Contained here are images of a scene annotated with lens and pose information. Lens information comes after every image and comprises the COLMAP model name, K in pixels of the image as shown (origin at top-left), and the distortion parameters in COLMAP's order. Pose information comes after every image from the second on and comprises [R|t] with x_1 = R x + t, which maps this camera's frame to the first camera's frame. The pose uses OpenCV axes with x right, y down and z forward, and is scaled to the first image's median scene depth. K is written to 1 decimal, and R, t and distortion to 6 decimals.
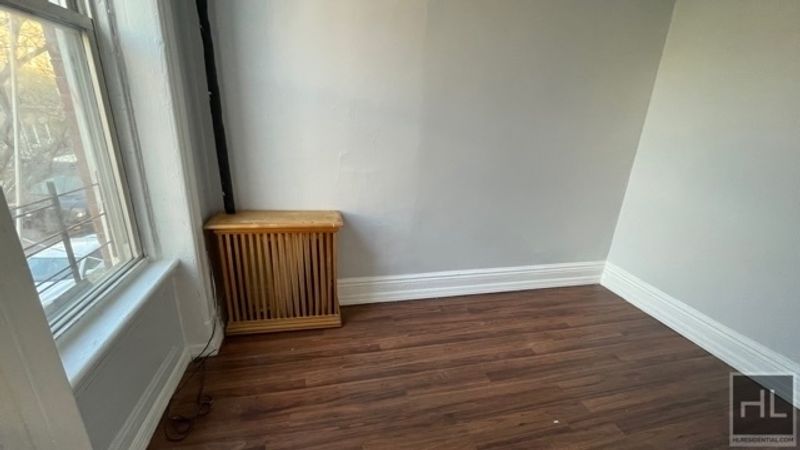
lens RADIAL K [[325.6, 0, 400.4], [0, 325.6, 225.8], [0, 0, 1]] dist [-0.001375, -0.000647]
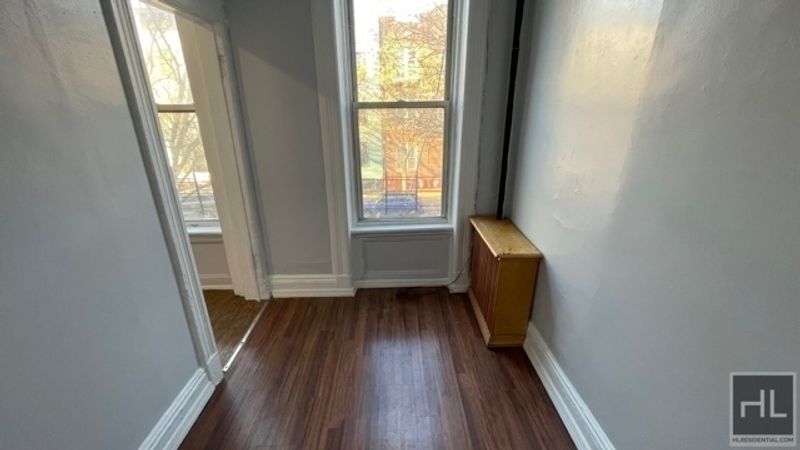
lens RADIAL K [[327.3, 0, 400.0], [0, 327.3, 225.0], [0, 0, 1]] dist [0.000802, -0.000326]
pose [[-0.221599, 0.274996, -0.935559, 0.864130], [-0.315344, 0.887652, 0.335607, -0.348600], [0.922742, 0.369393, -0.109985, 0.793664]]
